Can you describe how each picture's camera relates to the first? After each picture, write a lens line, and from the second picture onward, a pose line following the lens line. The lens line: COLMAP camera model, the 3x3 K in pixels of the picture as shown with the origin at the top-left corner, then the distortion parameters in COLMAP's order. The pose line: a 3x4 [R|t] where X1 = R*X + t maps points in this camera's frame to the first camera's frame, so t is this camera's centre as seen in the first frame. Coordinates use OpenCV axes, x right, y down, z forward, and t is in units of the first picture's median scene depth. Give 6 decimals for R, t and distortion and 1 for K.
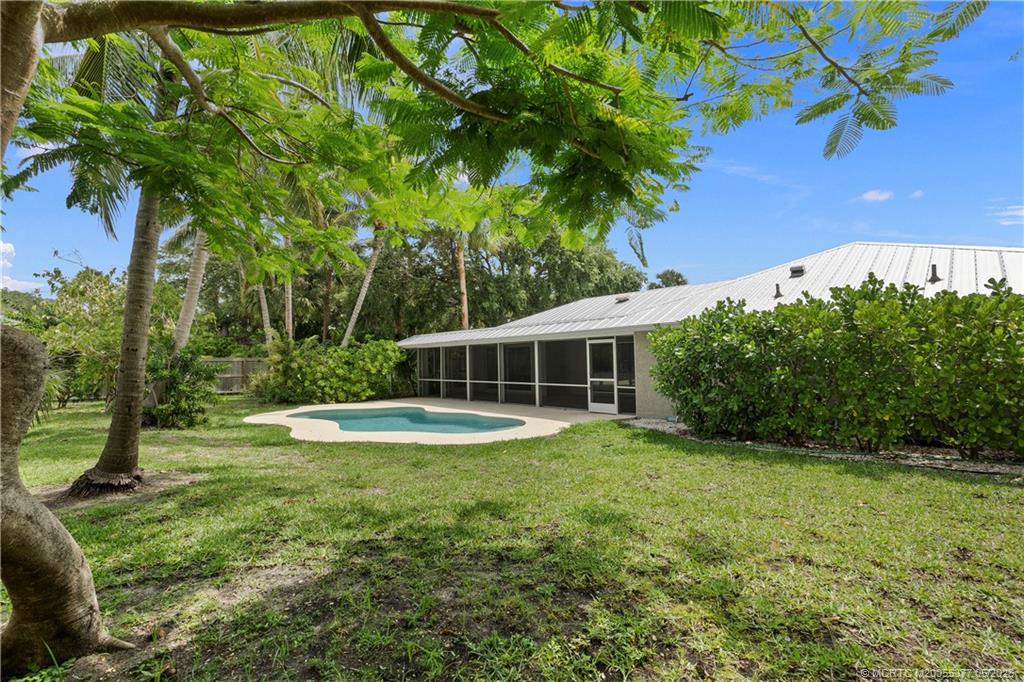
lens RADIAL K [[438.4, 0, 504.9], [0, 438.4, 345.7], [0, 0, 1]] dist [-0.001746, 0.000438]
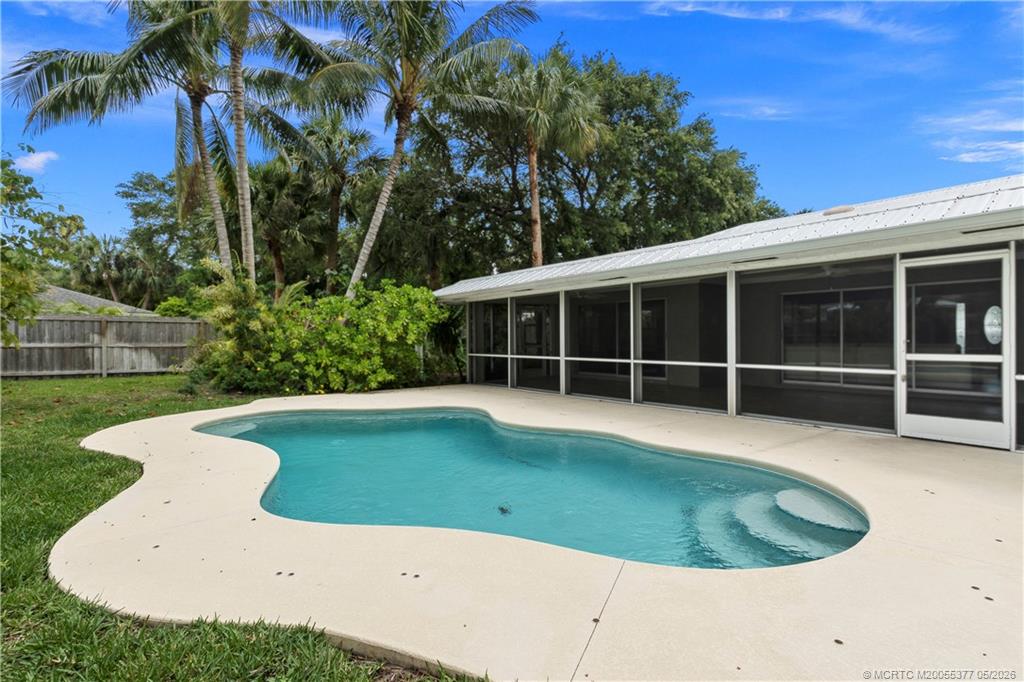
lens RADIAL K [[473.7, 0, 517.4], [0, 473.7, 342.7], [0, 0, 1]] dist [-0.000594, 0.000036]
pose [[0.998007, 0.013976, -0.061529, -0.100682], [-0.011369, 0.999031, 0.042518, 0.036845], [0.062063, -0.041734, 0.997199, 0.401763]]
